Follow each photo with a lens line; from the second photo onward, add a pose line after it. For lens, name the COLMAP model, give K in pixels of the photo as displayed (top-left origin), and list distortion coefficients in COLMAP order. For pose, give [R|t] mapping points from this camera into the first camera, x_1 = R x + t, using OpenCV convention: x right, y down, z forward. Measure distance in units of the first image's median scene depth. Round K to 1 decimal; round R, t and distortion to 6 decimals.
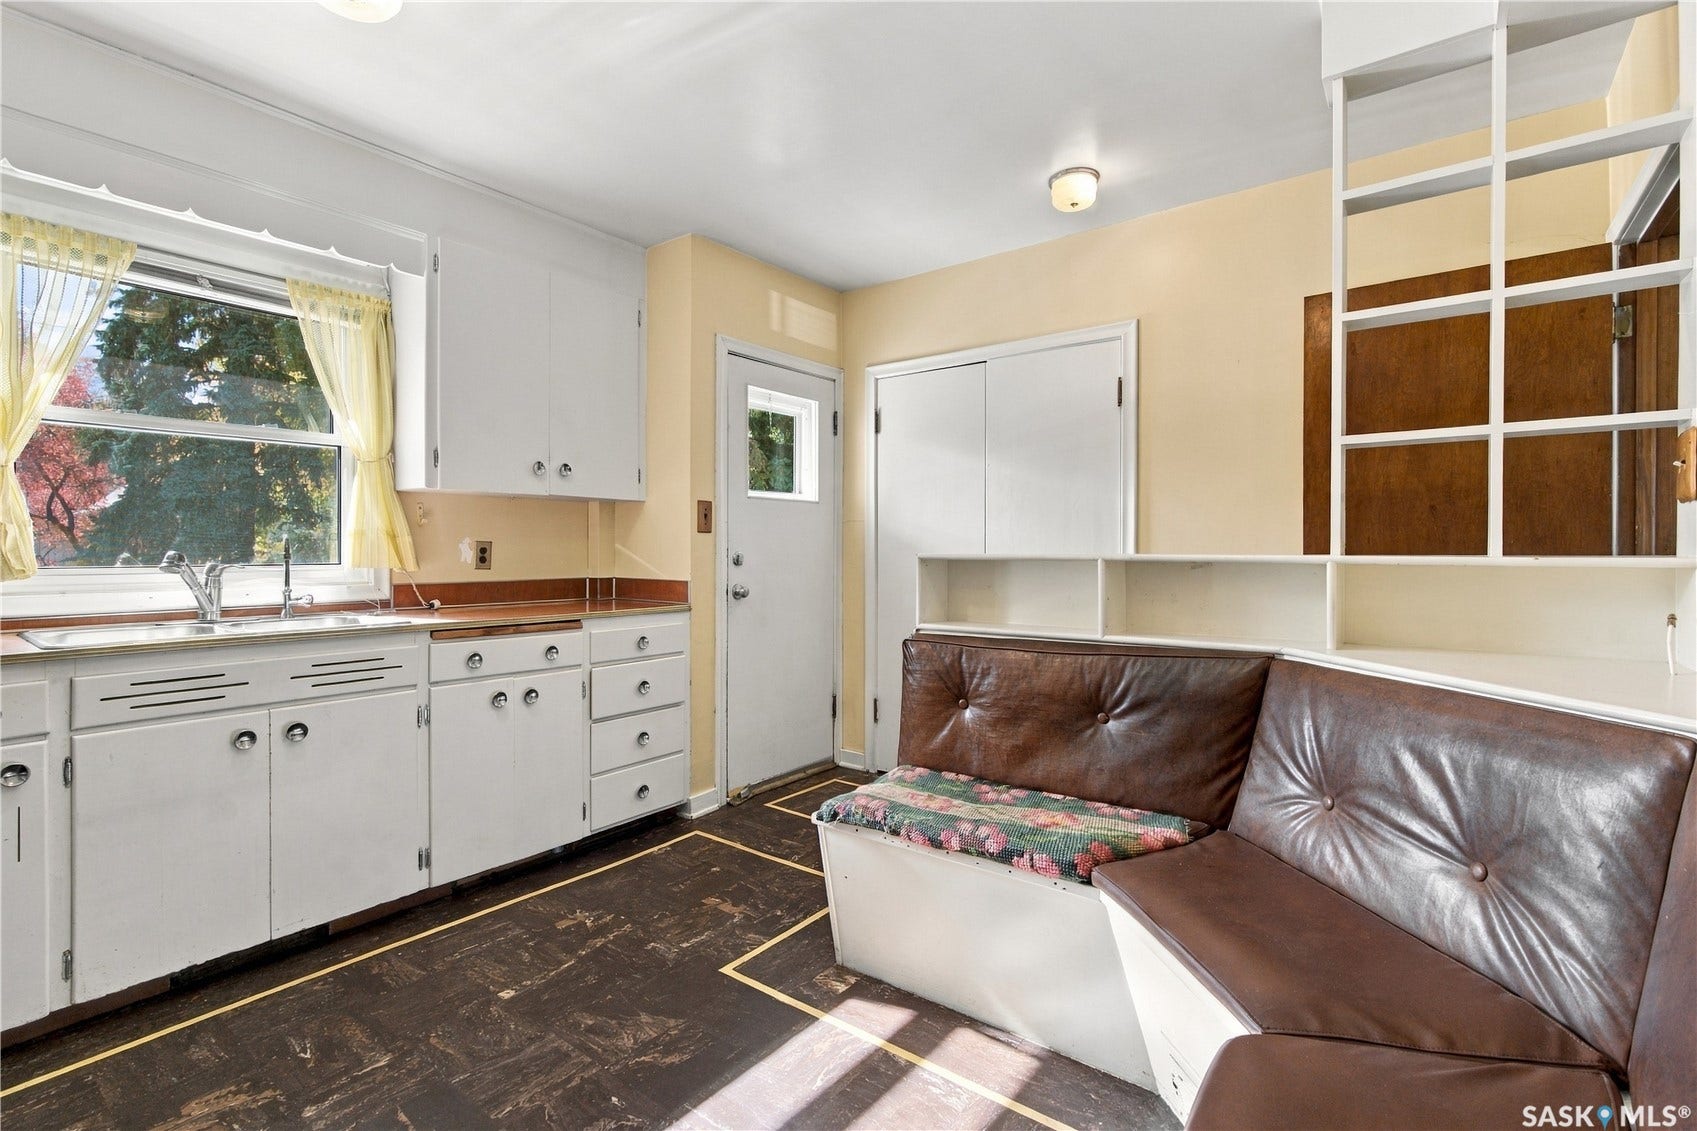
lens RADIAL K [[772.8, 0, 848.9], [0, 772.8, 552.1], [0, 0, 1]] dist [0.001189, 0.000667]
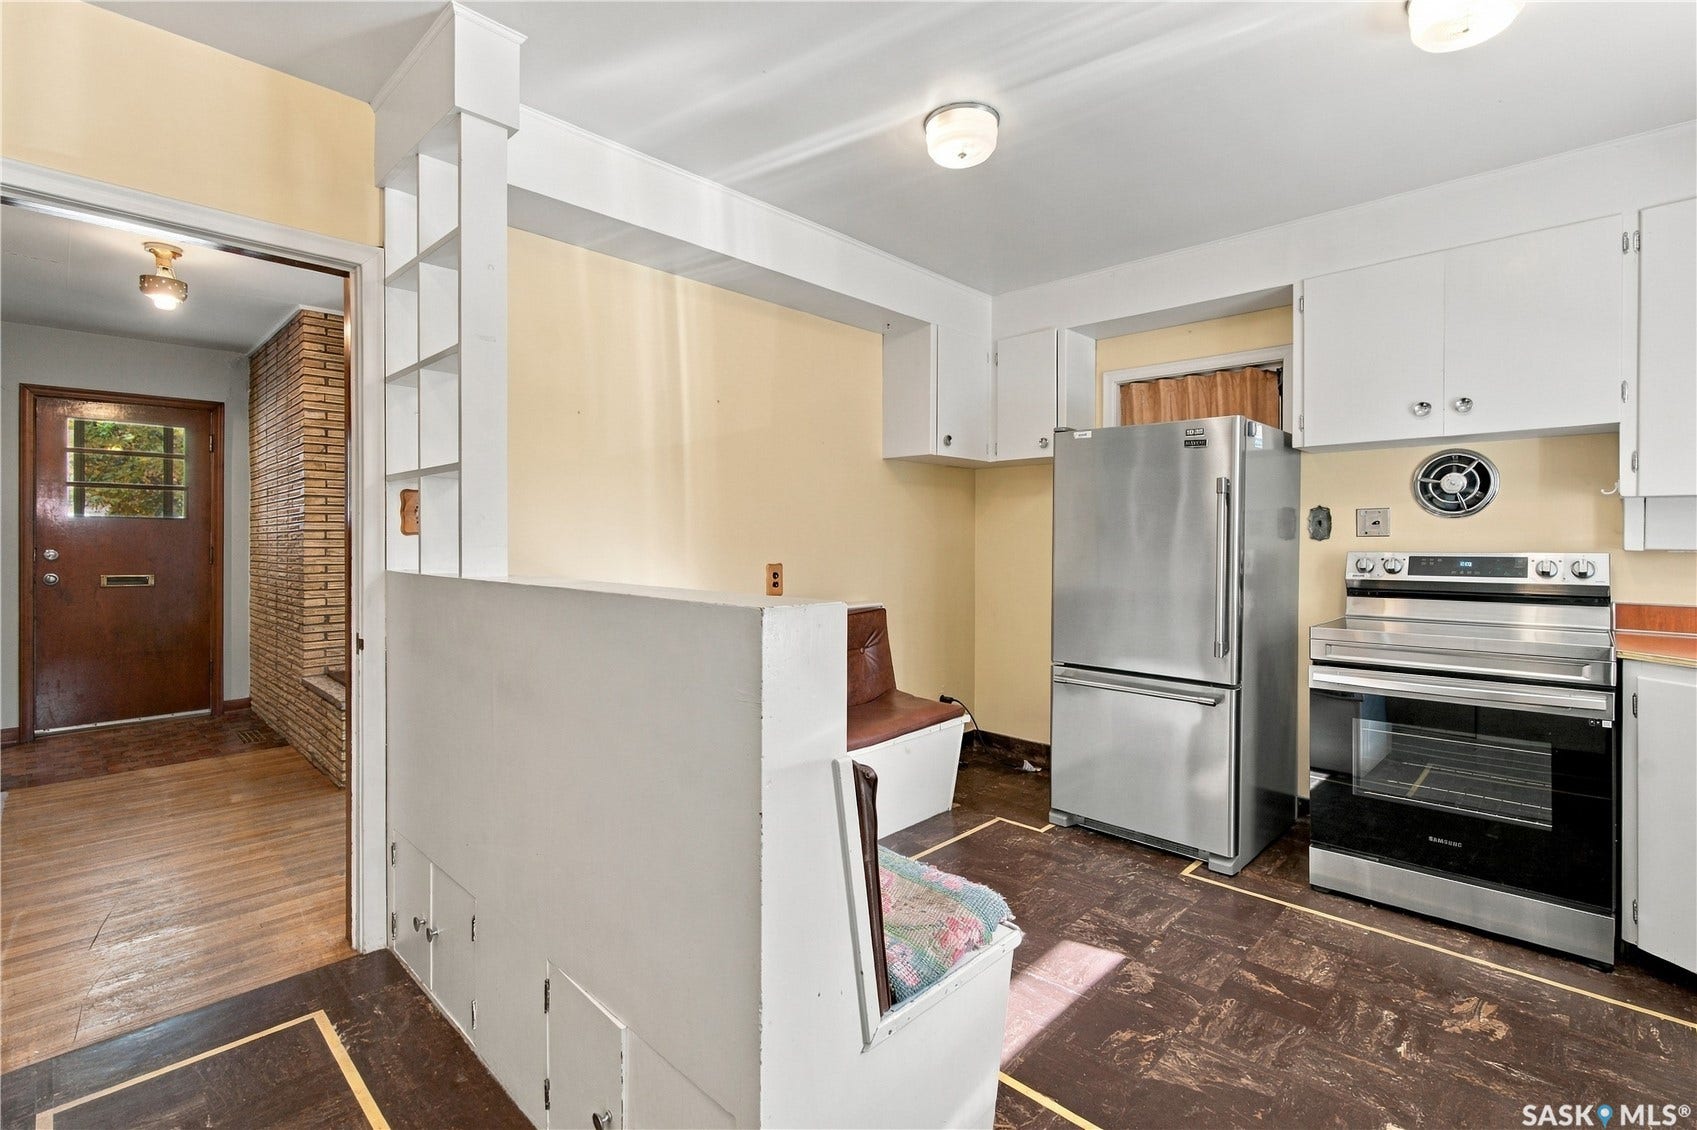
lens RADIAL K [[767.8, 0, 848.1], [0, 767.8, 546.0], [0, 0, 1]] dist [-0.002254, -0.000110]
pose [[-0.993482, -0.003623, 0.113930, 0.025119], [-0.002500, 0.999947, 0.009995, -0.030071], [-0.113960, 0.009645, -0.993439, 1.285432]]
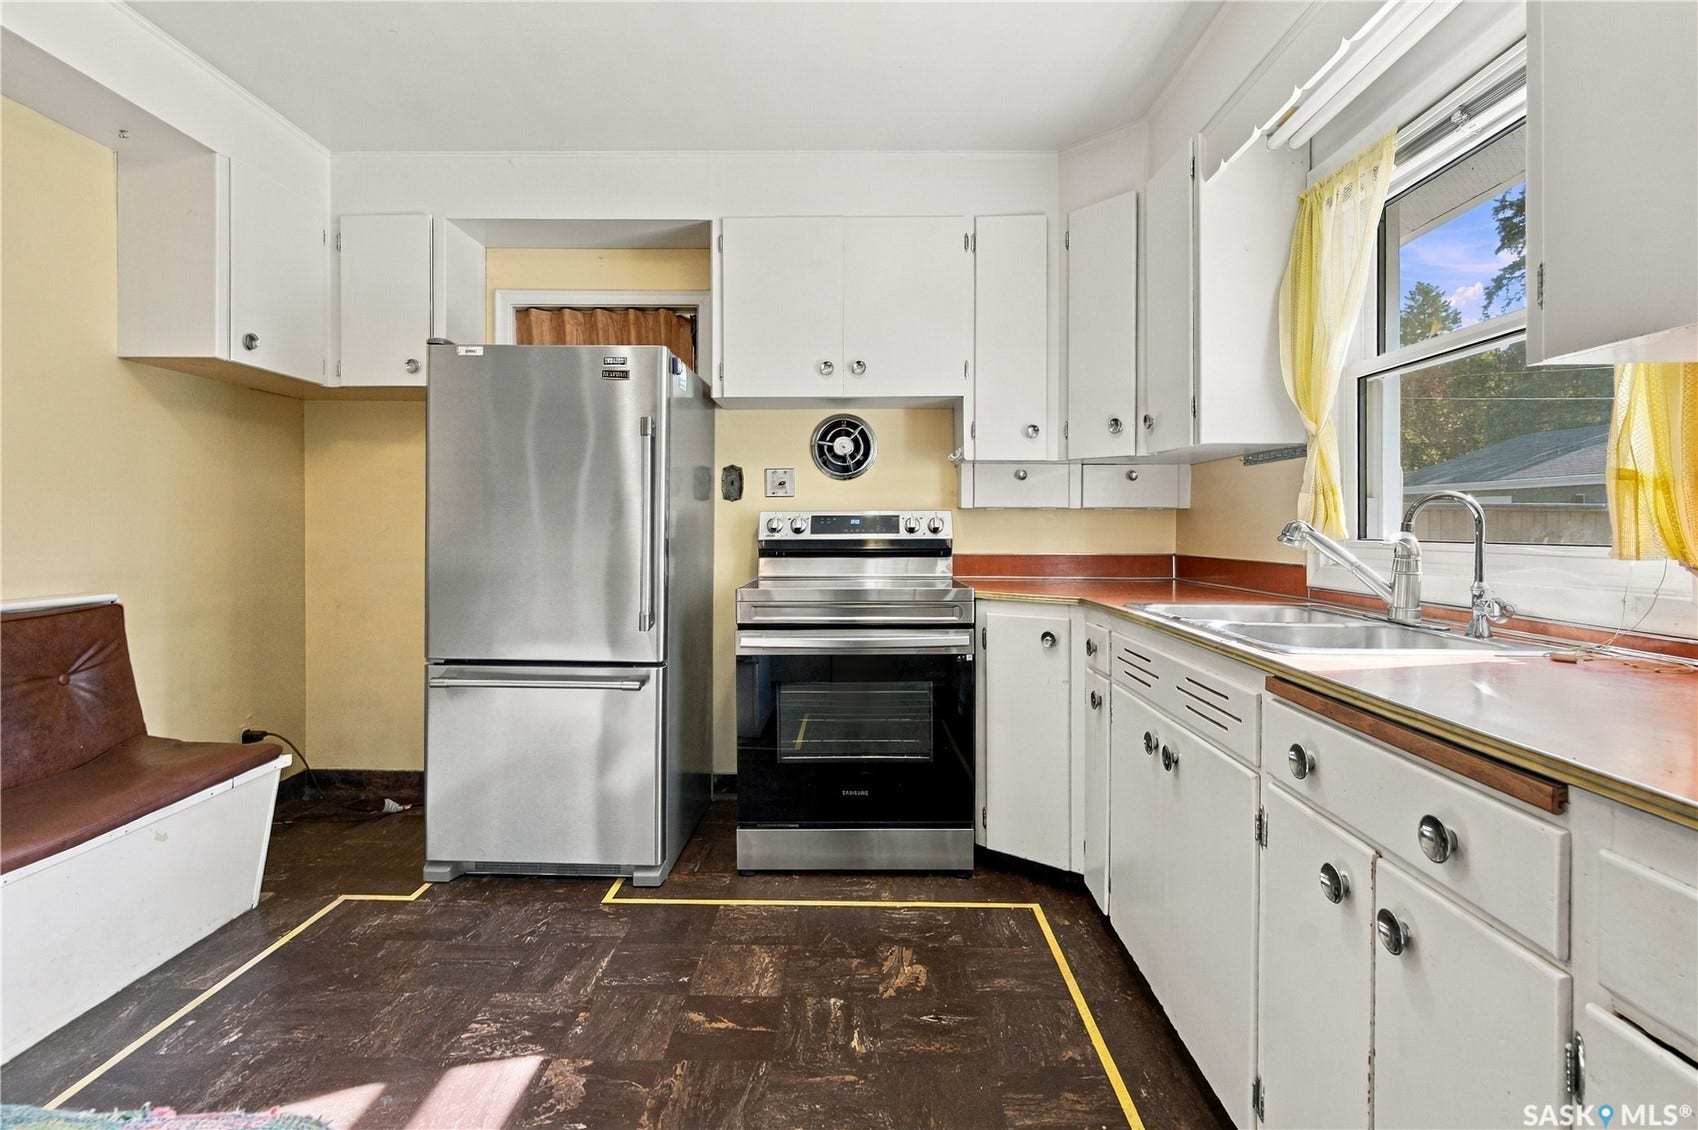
lens RADIAL K [[788.7, 0, 847.8], [0, 788.7, 531.2], [0, 0, 1]] dist [-0.000499, -0.000206]
pose [[-0.802156, 0.000354, -0.597114, -0.002910], [-0.004962, 0.999961, 0.007258, 0.005323], [0.597094, 0.008785, -0.802123, 1.071781]]
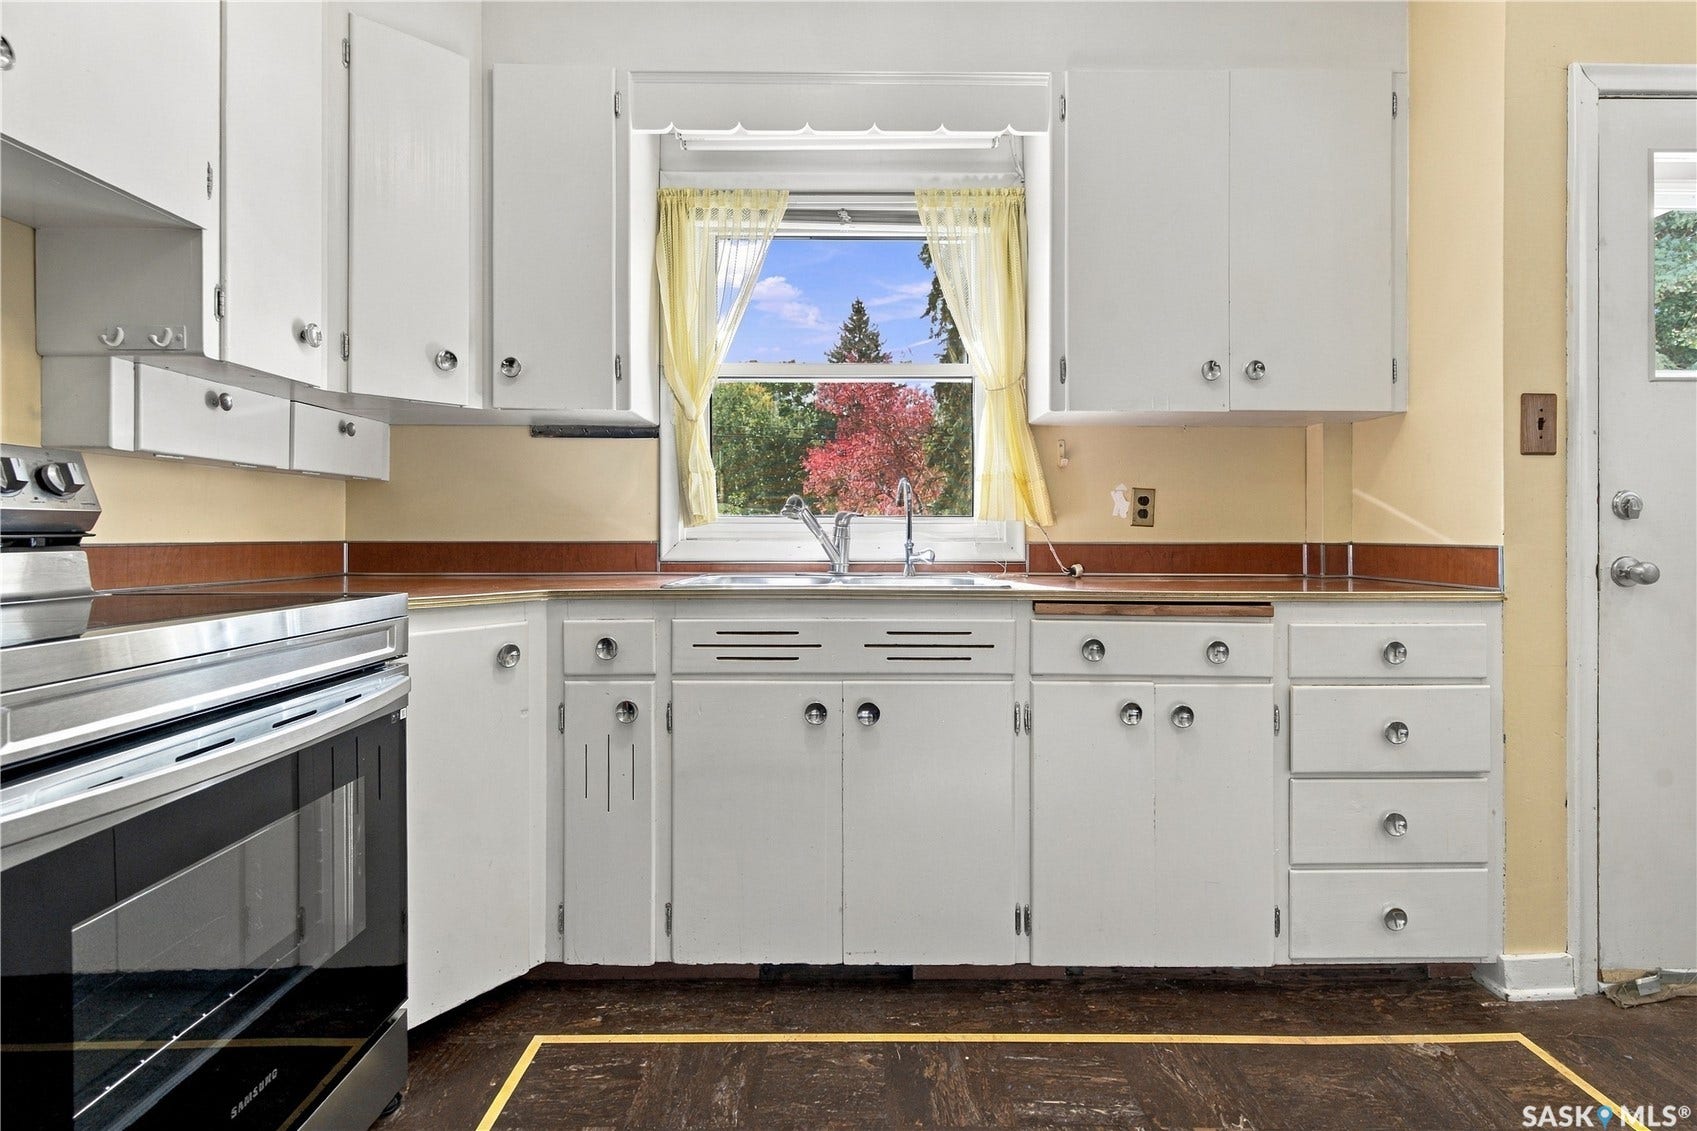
lens RADIAL K [[788.2, 0, 847.3], [0, 788.2, 531.7], [0, 0, 1]] dist [-0.000499, -0.000206]
pose [[0.614074, -0.003478, -0.789241, -0.063728], [-0.004049, 0.999963, -0.007557, 0.038100], [0.789238, 0.007837, 0.614037, 0.361835]]
